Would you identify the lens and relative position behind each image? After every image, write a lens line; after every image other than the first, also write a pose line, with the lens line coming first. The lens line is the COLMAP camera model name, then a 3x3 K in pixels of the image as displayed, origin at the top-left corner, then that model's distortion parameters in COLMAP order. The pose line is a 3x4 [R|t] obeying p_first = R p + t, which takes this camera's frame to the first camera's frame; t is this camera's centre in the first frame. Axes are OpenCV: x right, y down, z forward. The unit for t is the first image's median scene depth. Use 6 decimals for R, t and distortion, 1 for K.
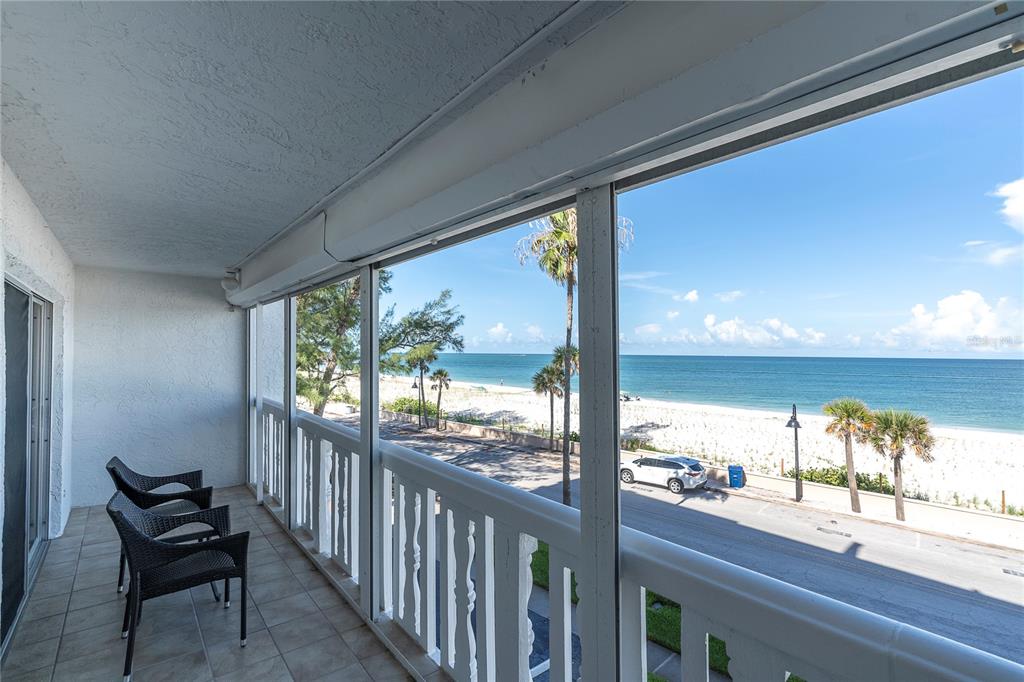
lens RADIAL K [[481.0, 0, 512.0], [0, 481.0, 341.0], [0, 0, 1]] dist [0.002212, 0.000856]
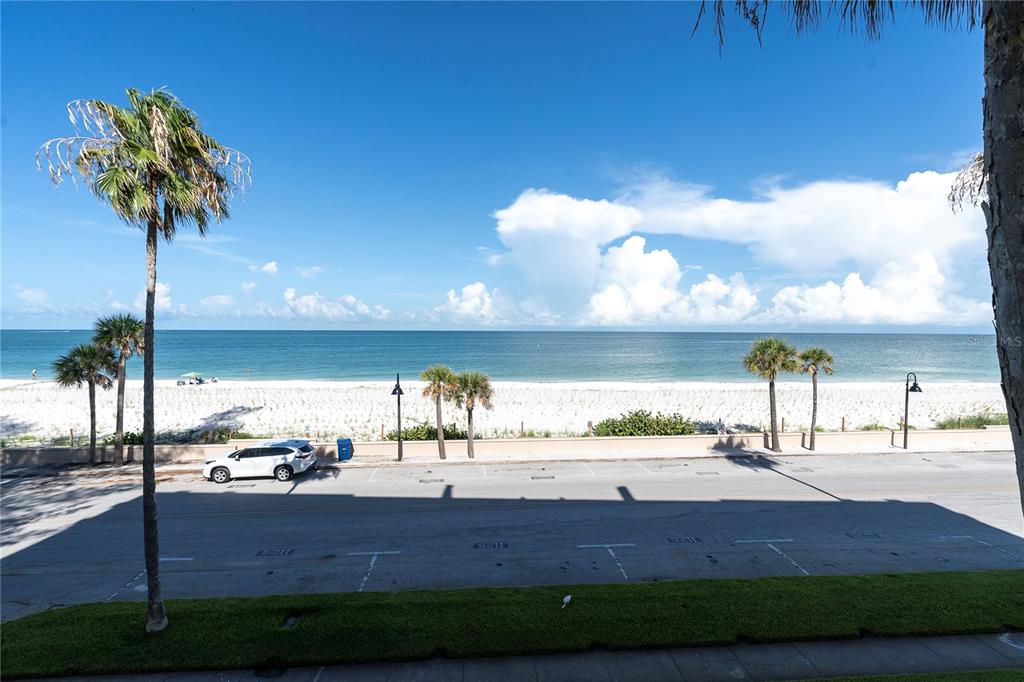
lens RADIAL K [[466.1, 0, 514.4], [0, 466.1, 336.8], [0, 0, 1]] dist [0.000266, 0.000590]
pose [[0.656109, -0.018930, 0.754429, -0.032014], [-0.015011, 0.999160, 0.038125, 0.004696], [-0.754517, -0.036339, 0.655274, 0.105160]]
